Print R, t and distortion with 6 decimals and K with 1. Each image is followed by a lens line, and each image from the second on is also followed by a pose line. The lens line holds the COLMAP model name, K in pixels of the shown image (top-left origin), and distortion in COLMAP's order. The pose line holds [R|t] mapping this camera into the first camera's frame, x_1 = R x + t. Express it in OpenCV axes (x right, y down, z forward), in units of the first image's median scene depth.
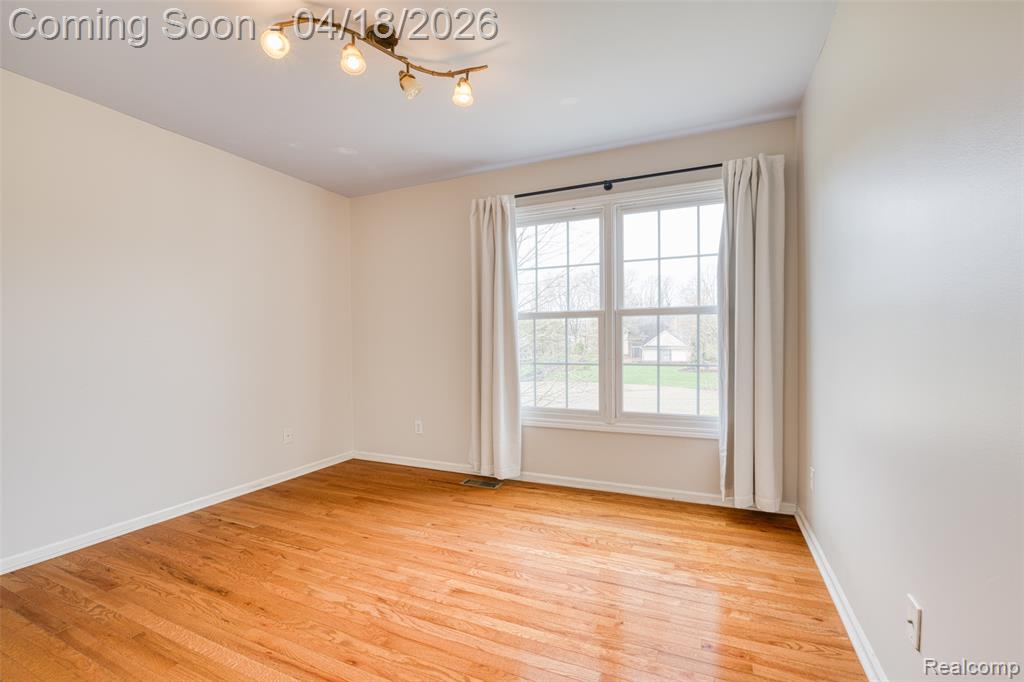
lens RADIAL K [[420.3, 0, 519.2], [0, 420.3, 342.9], [0, 0, 1]] dist [-0.024167, 0.002460]
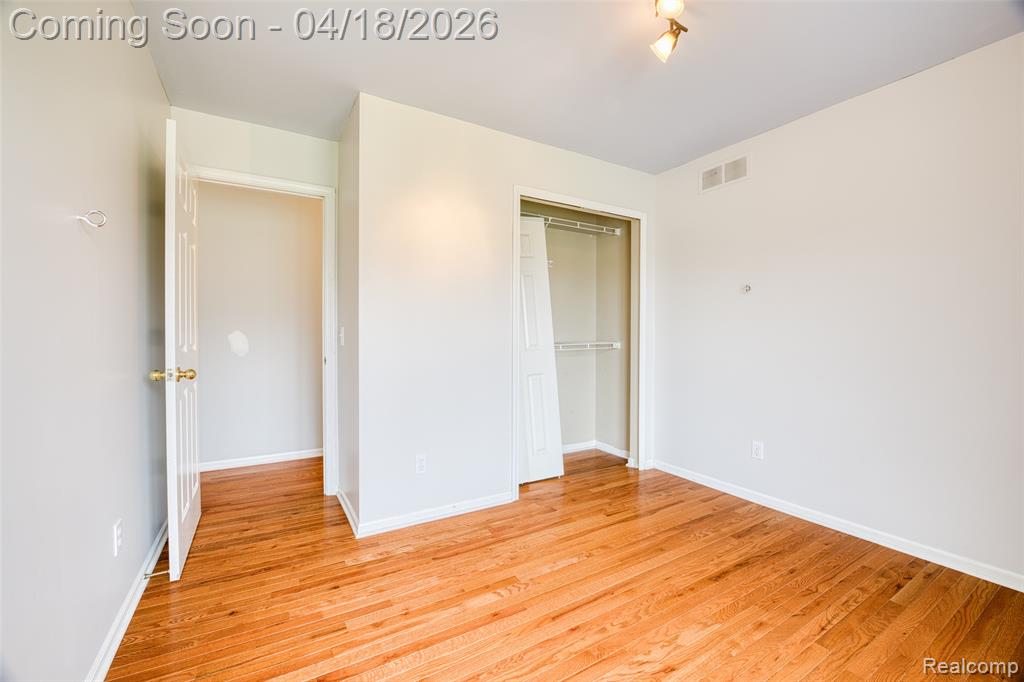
lens RADIAL K [[420.3, 0, 510.9], [0, 420.3, 338.3], [0, 0, 1]] dist [-0.024167, 0.002460]
pose [[-0.566389, 0.013704, -0.824024, 0.490643], [-0.009917, 0.999676, 0.023442, -0.064356], [0.824078, 0.021449, -0.566070, 1.104001]]
